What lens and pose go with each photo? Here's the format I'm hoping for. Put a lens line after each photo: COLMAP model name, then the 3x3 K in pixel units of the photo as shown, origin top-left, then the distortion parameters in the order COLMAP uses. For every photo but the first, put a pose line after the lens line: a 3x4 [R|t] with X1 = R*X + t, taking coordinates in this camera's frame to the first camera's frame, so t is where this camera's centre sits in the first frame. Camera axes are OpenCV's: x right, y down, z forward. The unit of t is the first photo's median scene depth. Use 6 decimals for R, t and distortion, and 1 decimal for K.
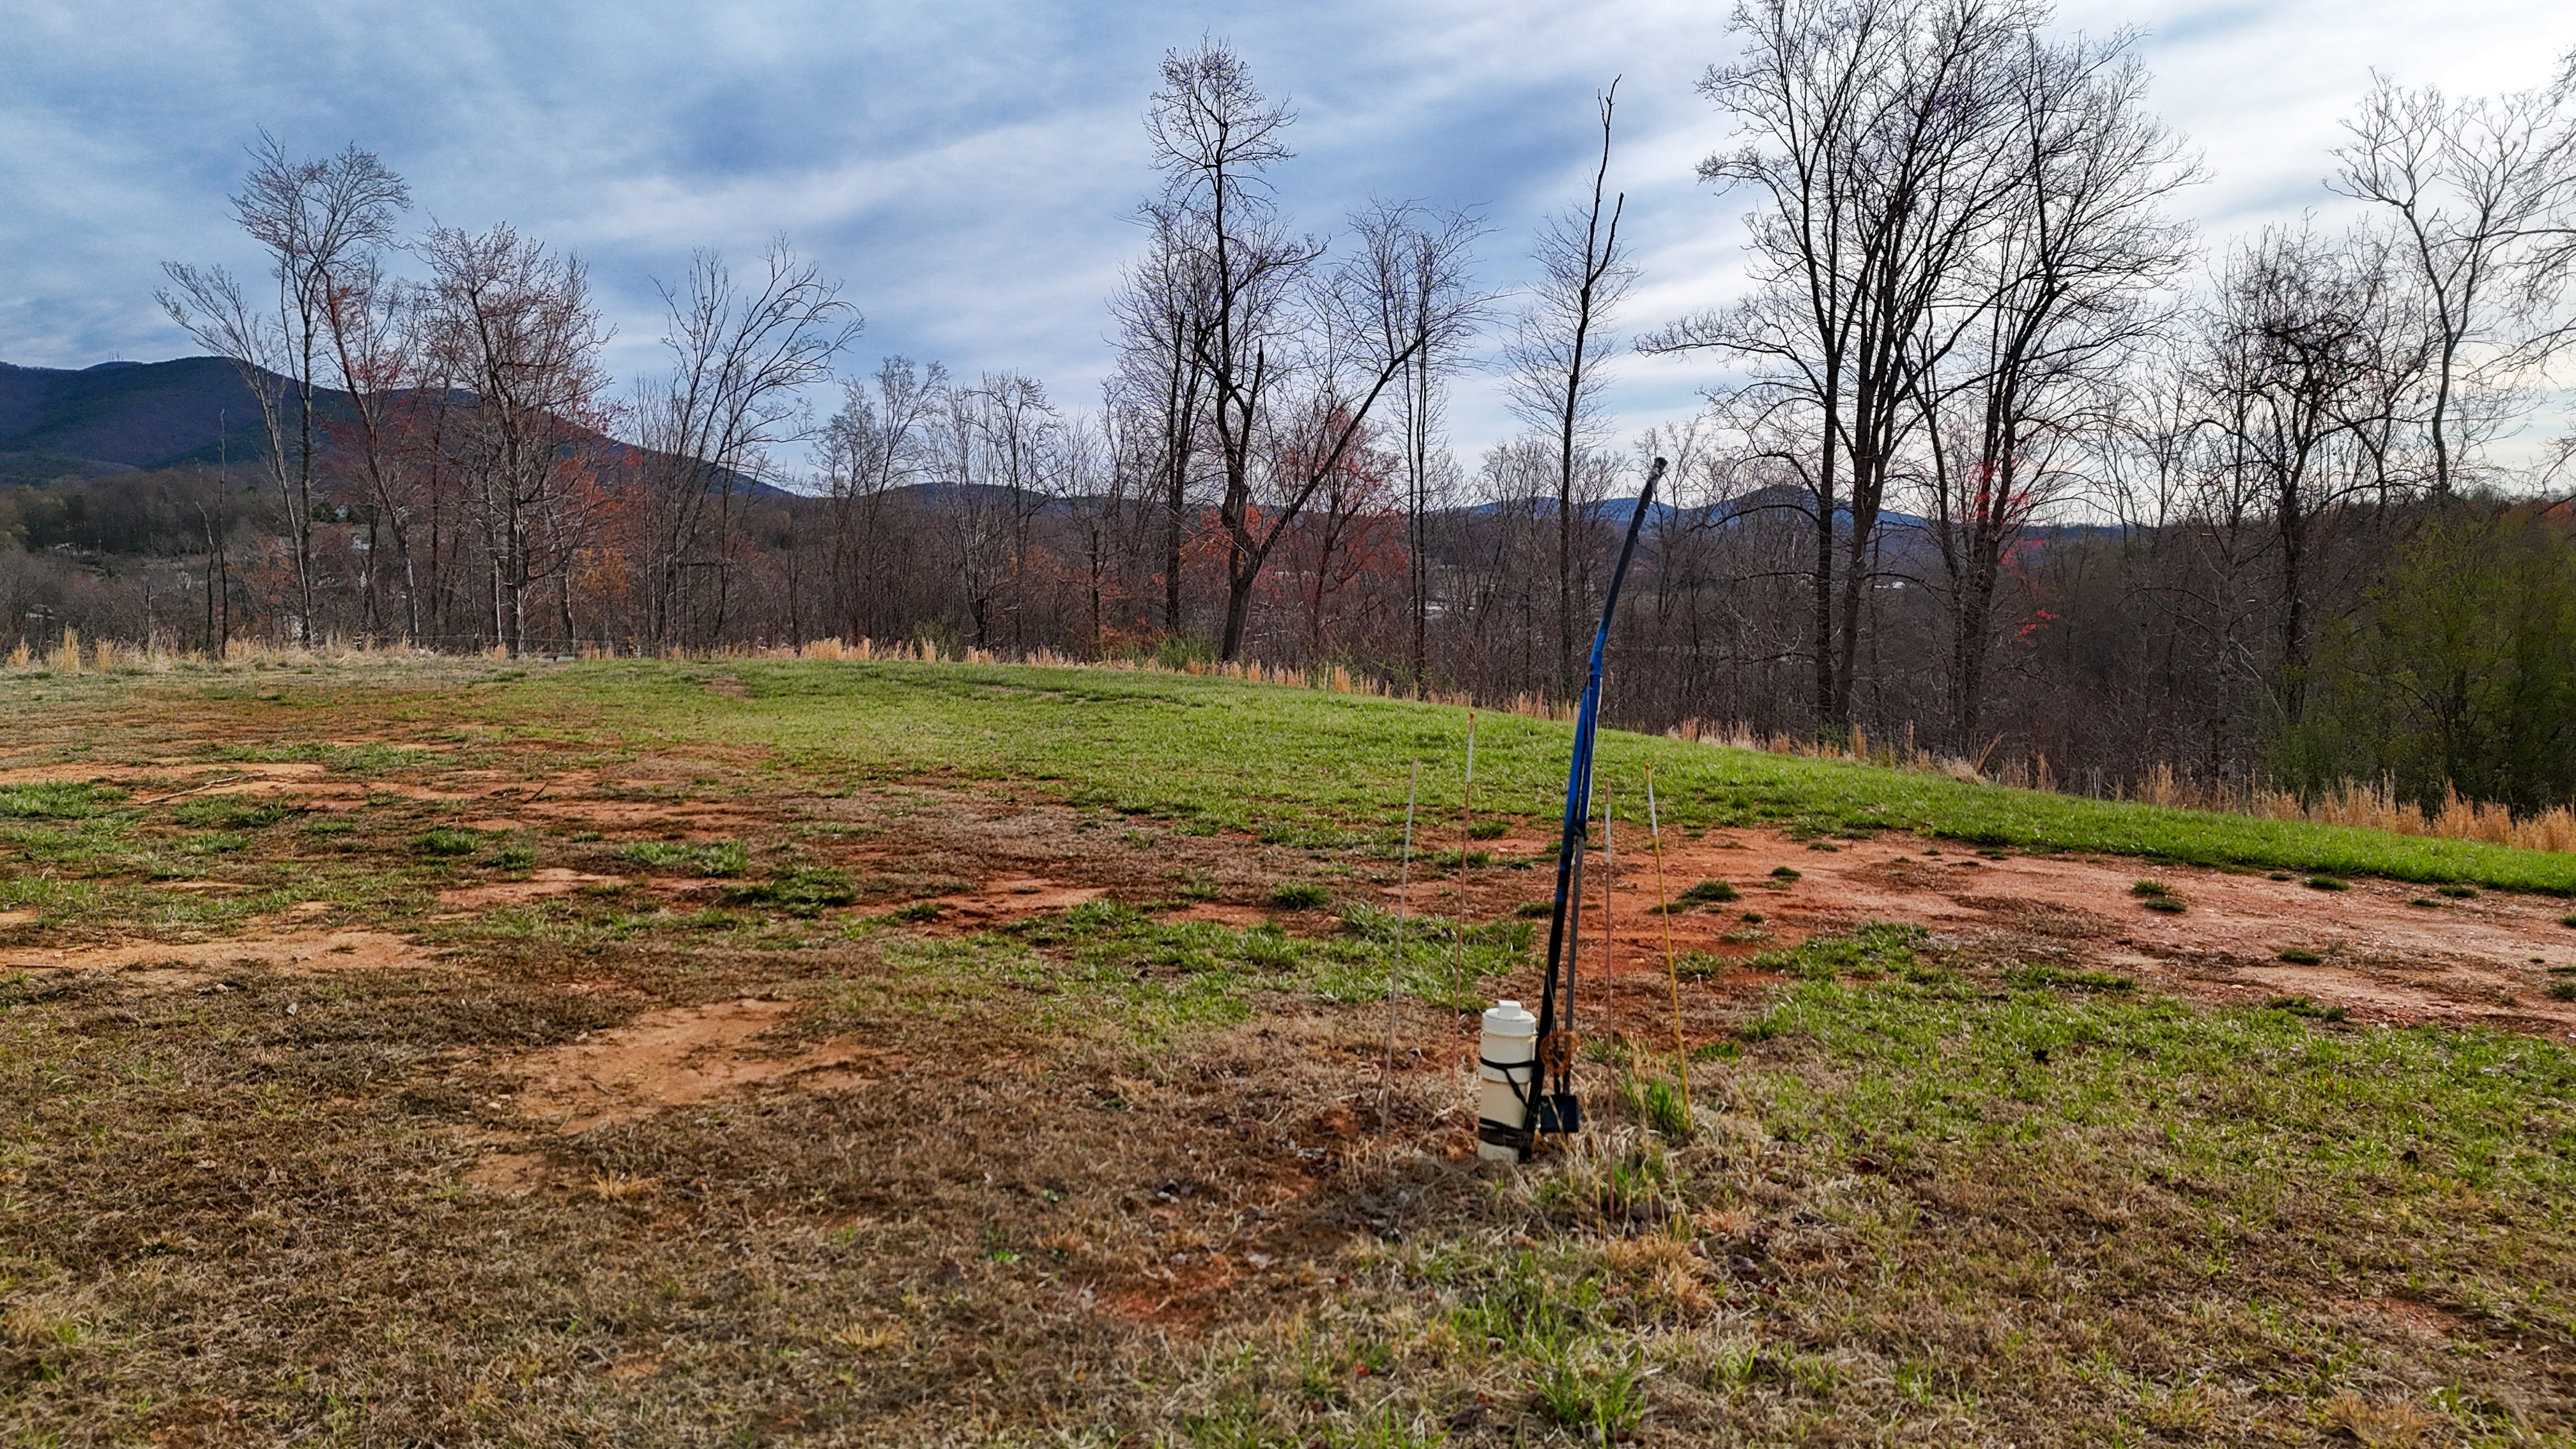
lens RADIAL K [[1870.0, 0, 1293.1], [0, 1870.0, 749.8], [0, 0, 1]] dist [0.074468, -0.079317]
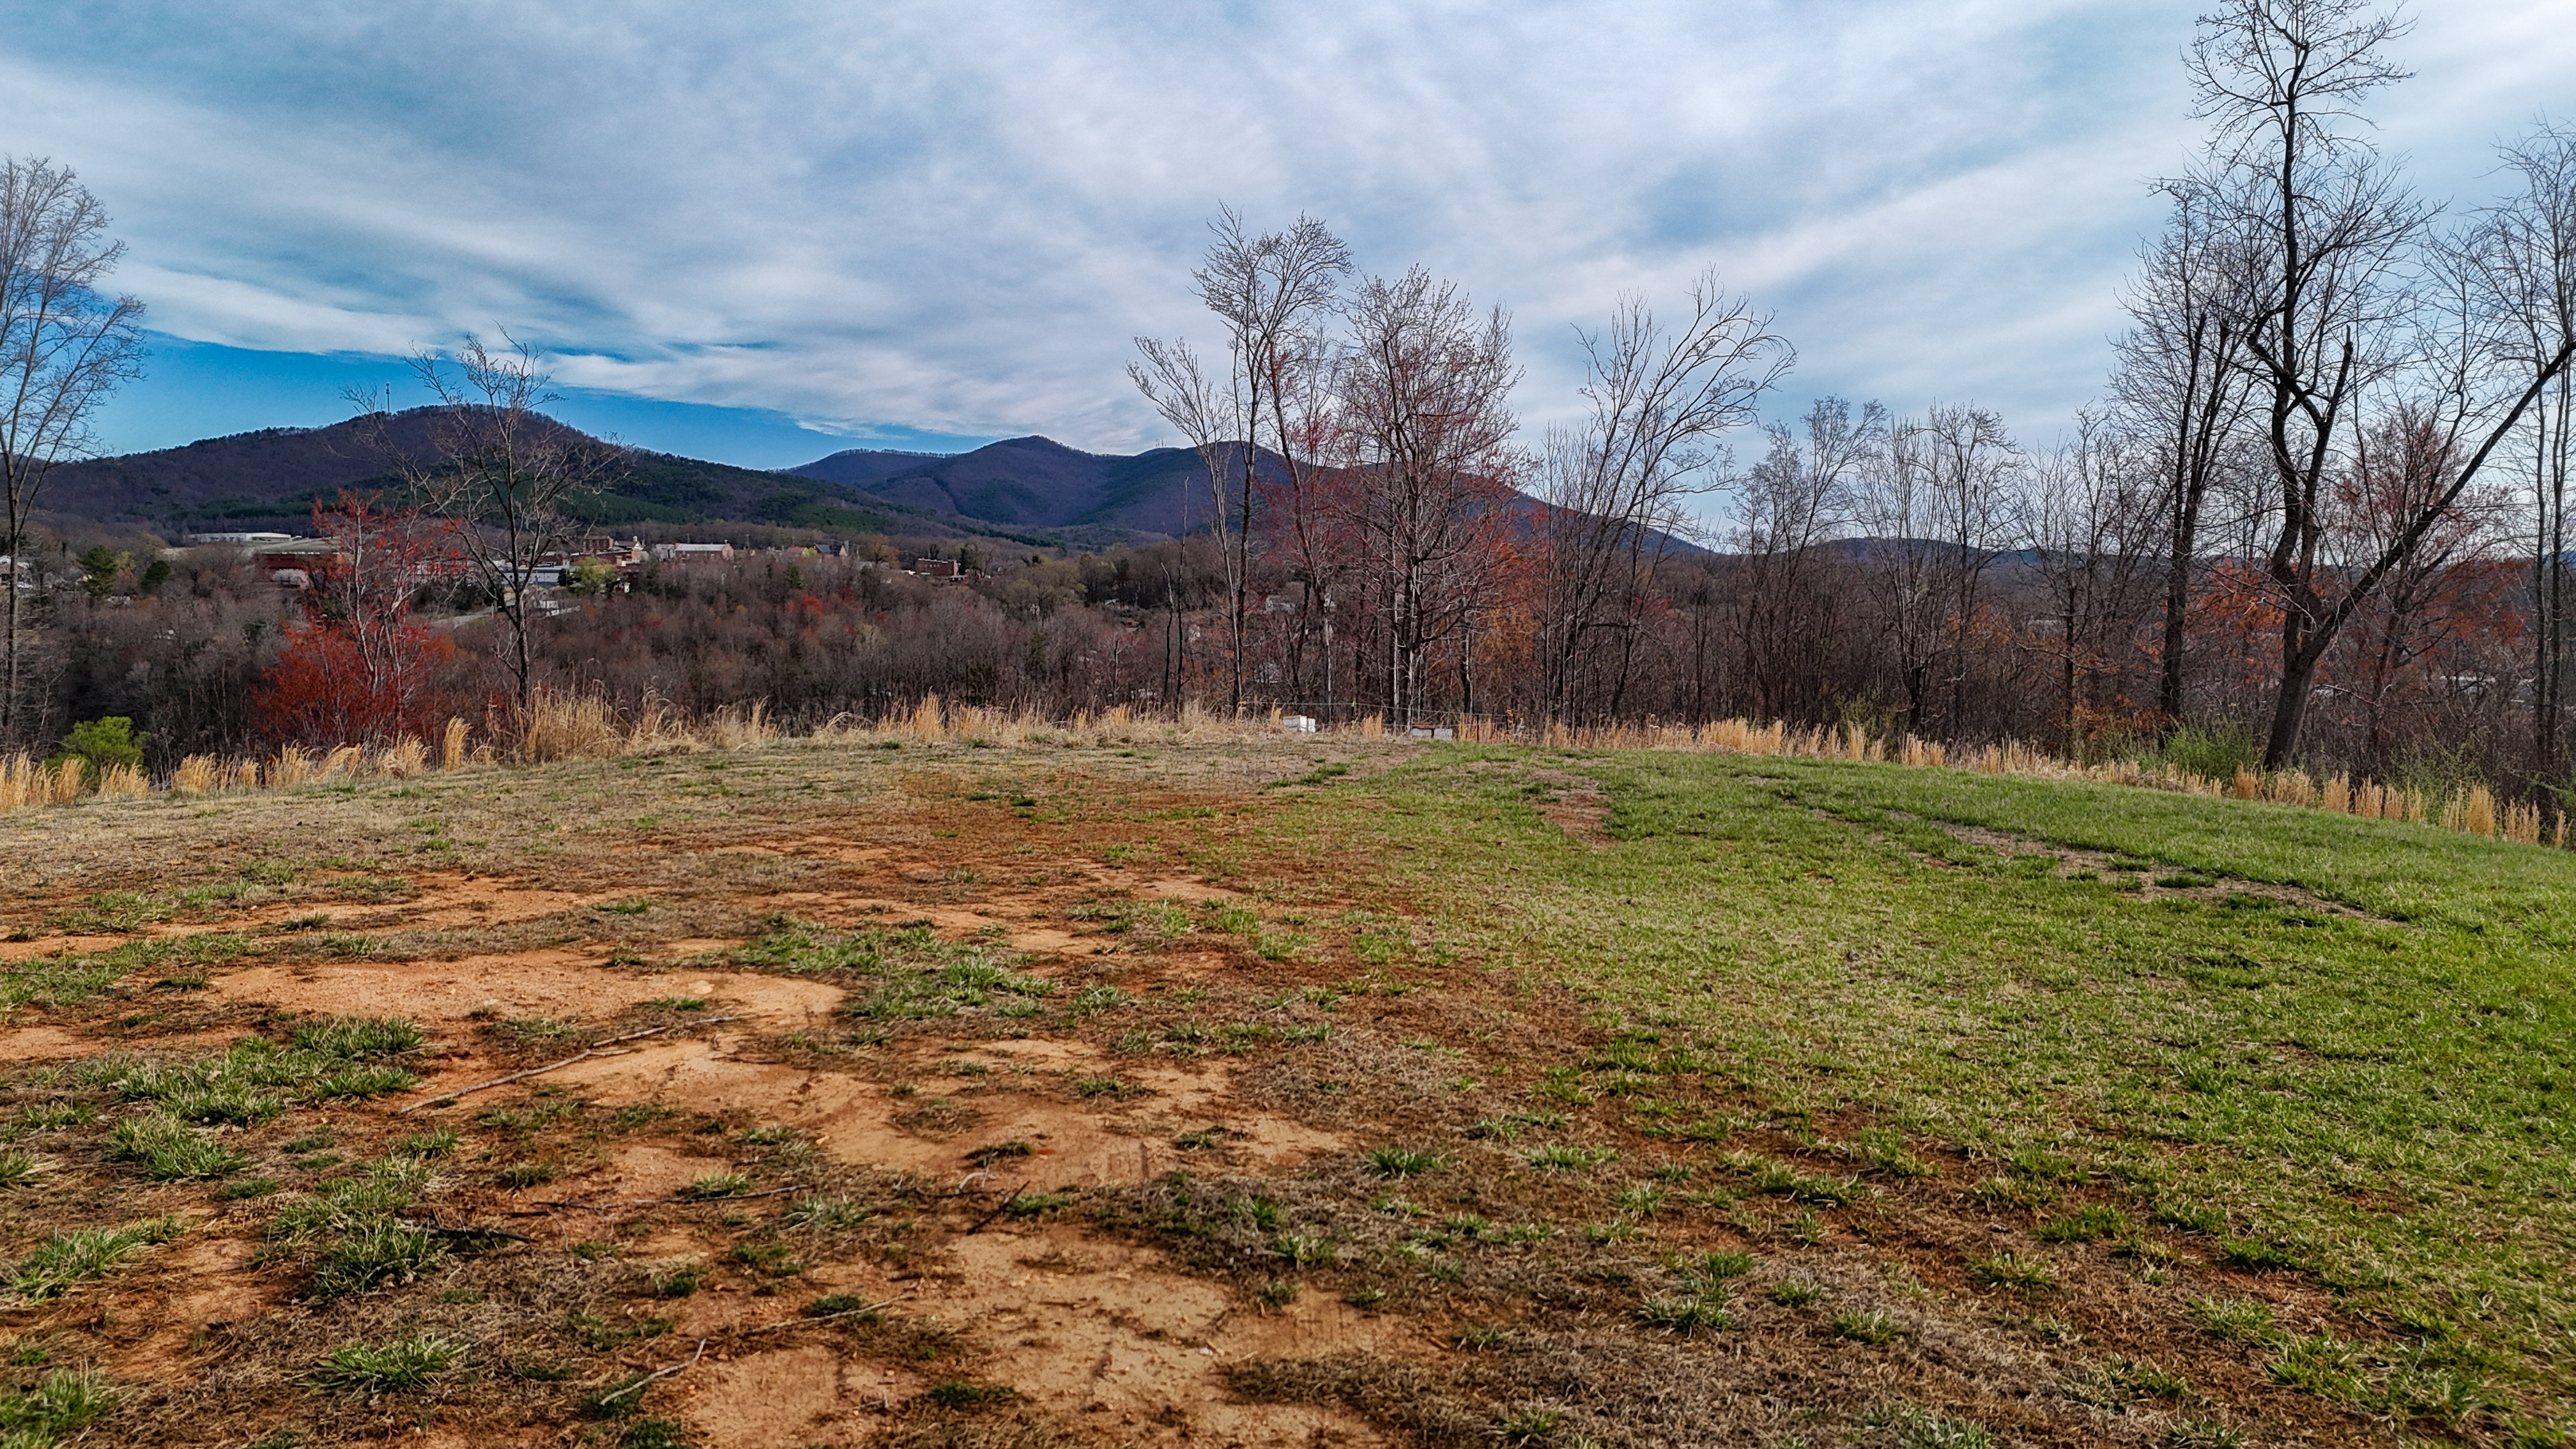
lens RADIAL K [[1870.0, 0, 1293.1], [0, 1870.0, 749.8], [0, 0, 1]] dist [0.074468, -0.079317]
pose [[0.888585, 0.040542, -0.456917, -0.025401], [-0.054126, 0.998395, -0.016675, -0.013400], [0.455507, 0.039548, 0.889353, 0.110043]]
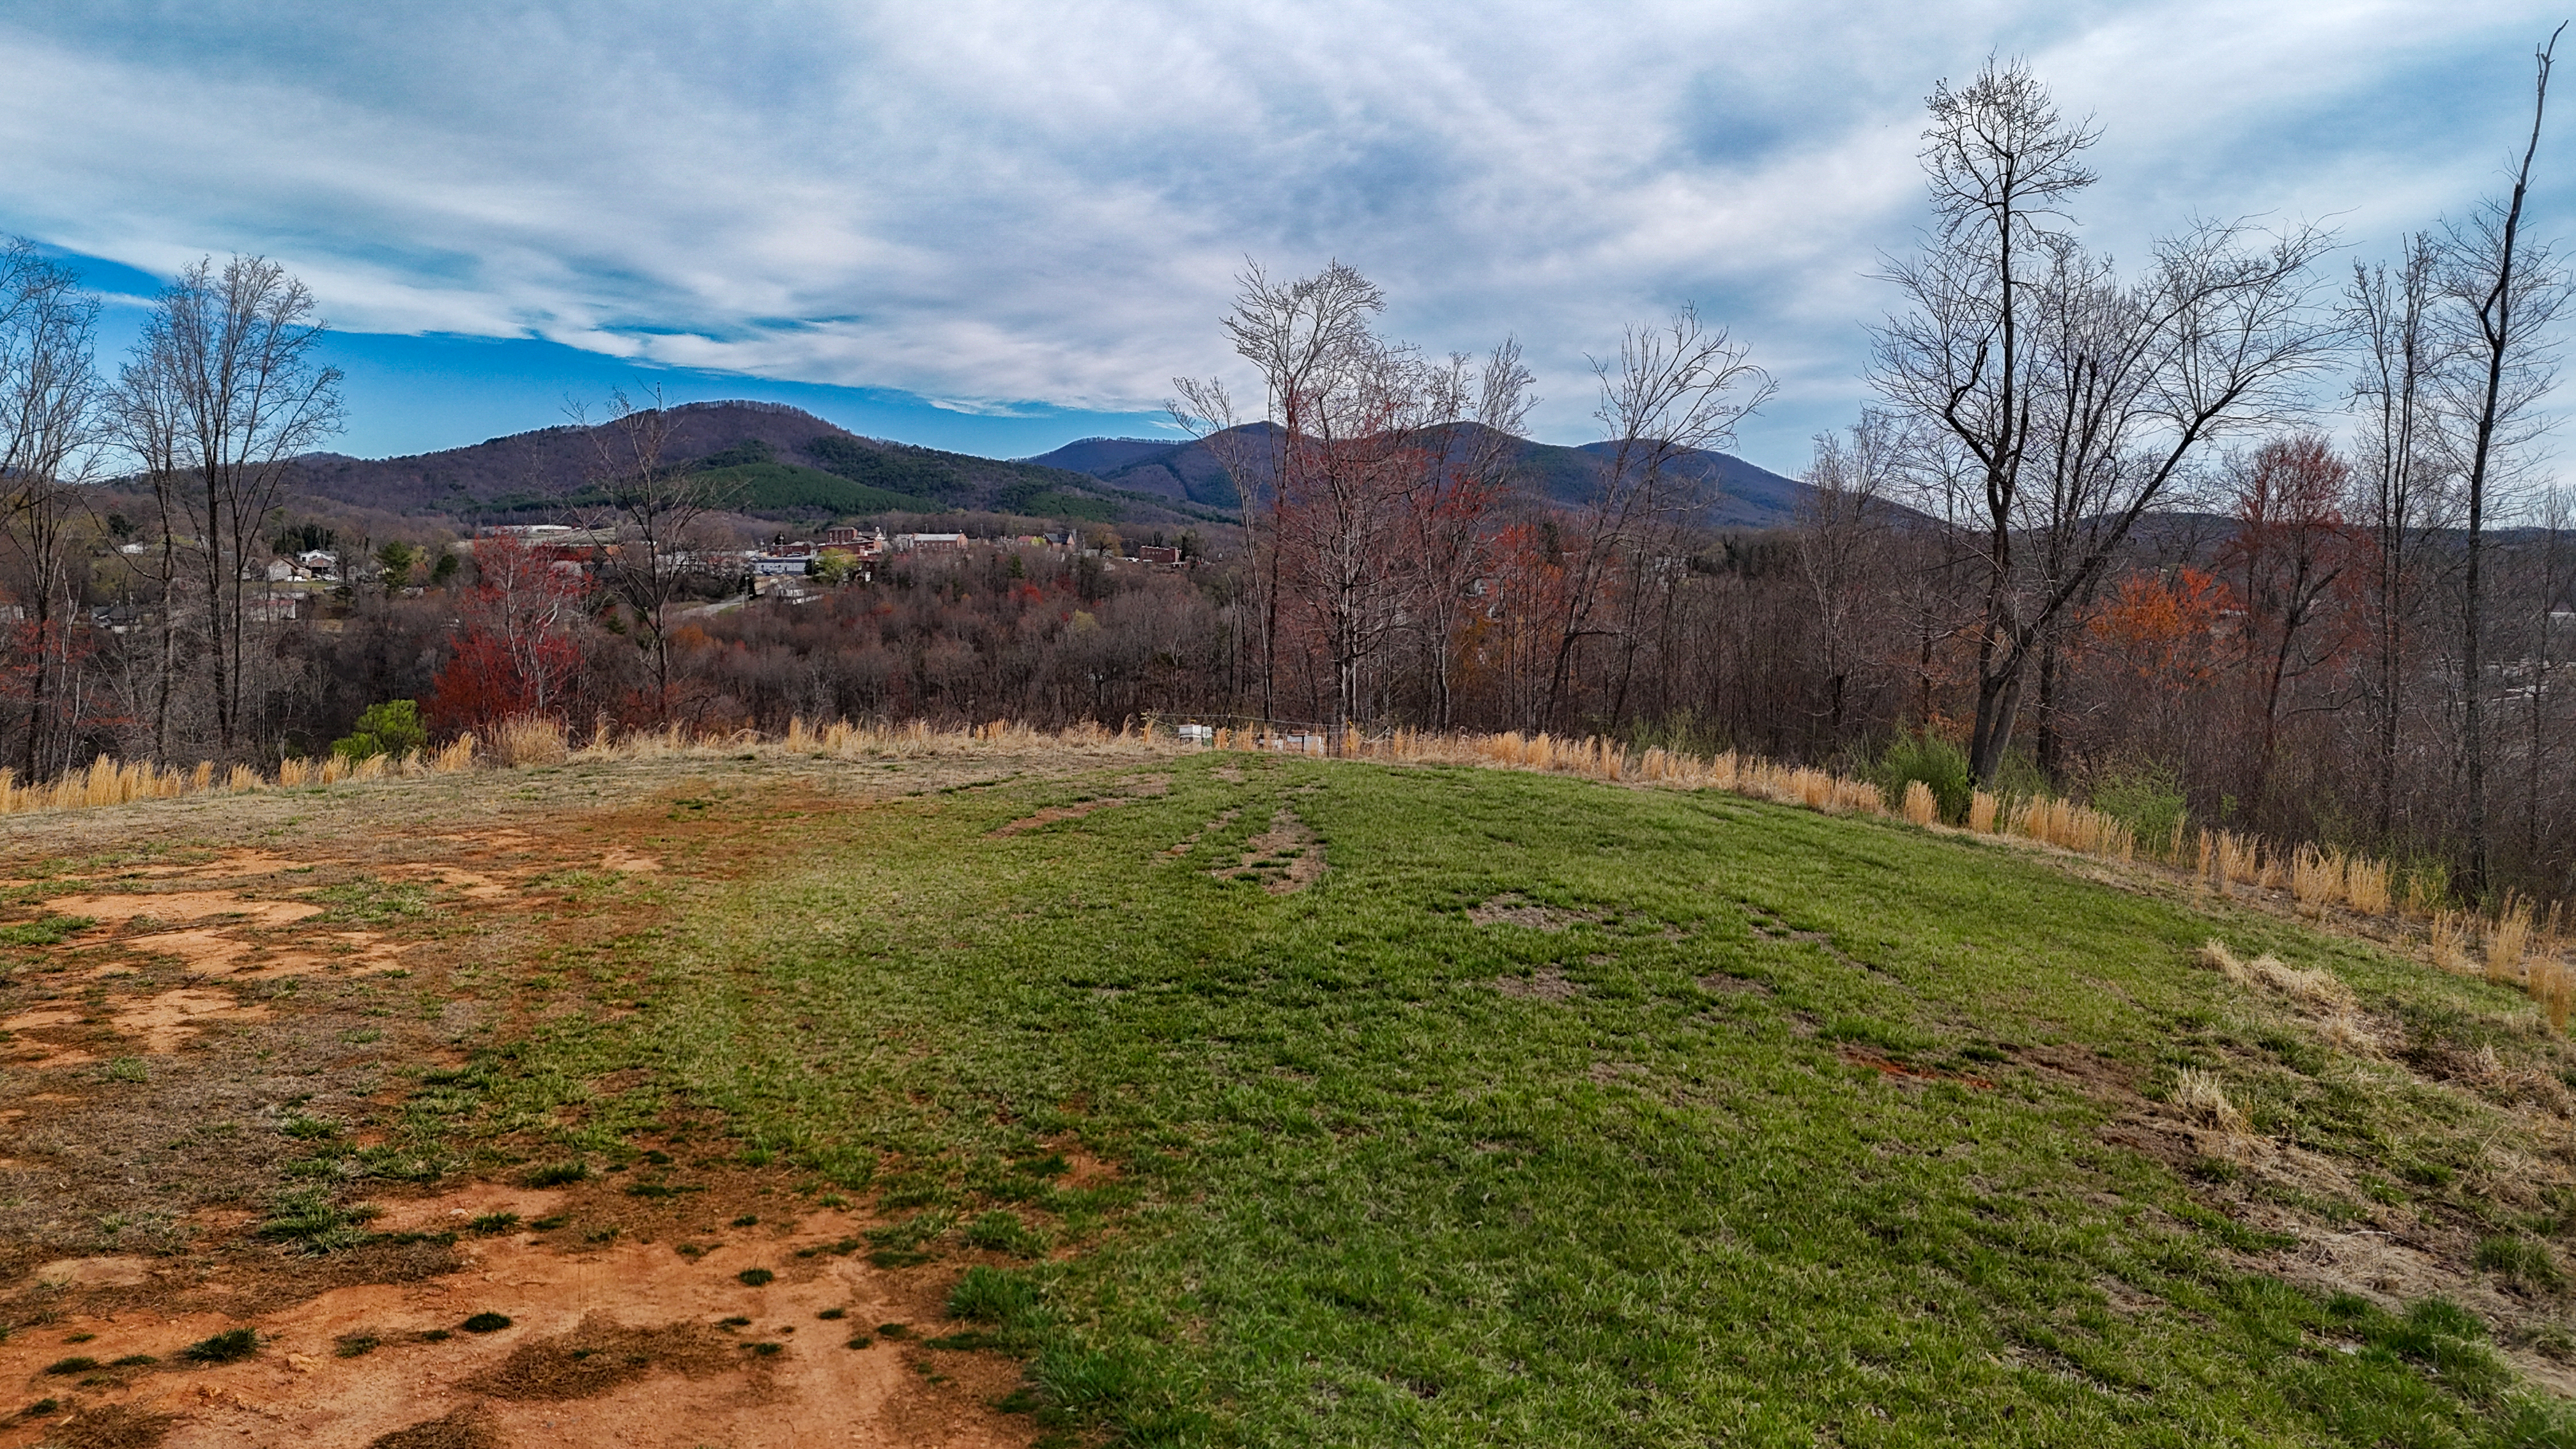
lens RADIAL K [[1870.0, 0, 1293.1], [0, 1870.0, 749.8], [0, 0, 1]] dist [0.074468, -0.079317]
pose [[0.826022, 0.049584, -0.561452, 0.134304], [-0.060268, 0.998182, -0.000514, -0.026348], [0.560406, 0.034262, 0.827509, 0.070718]]
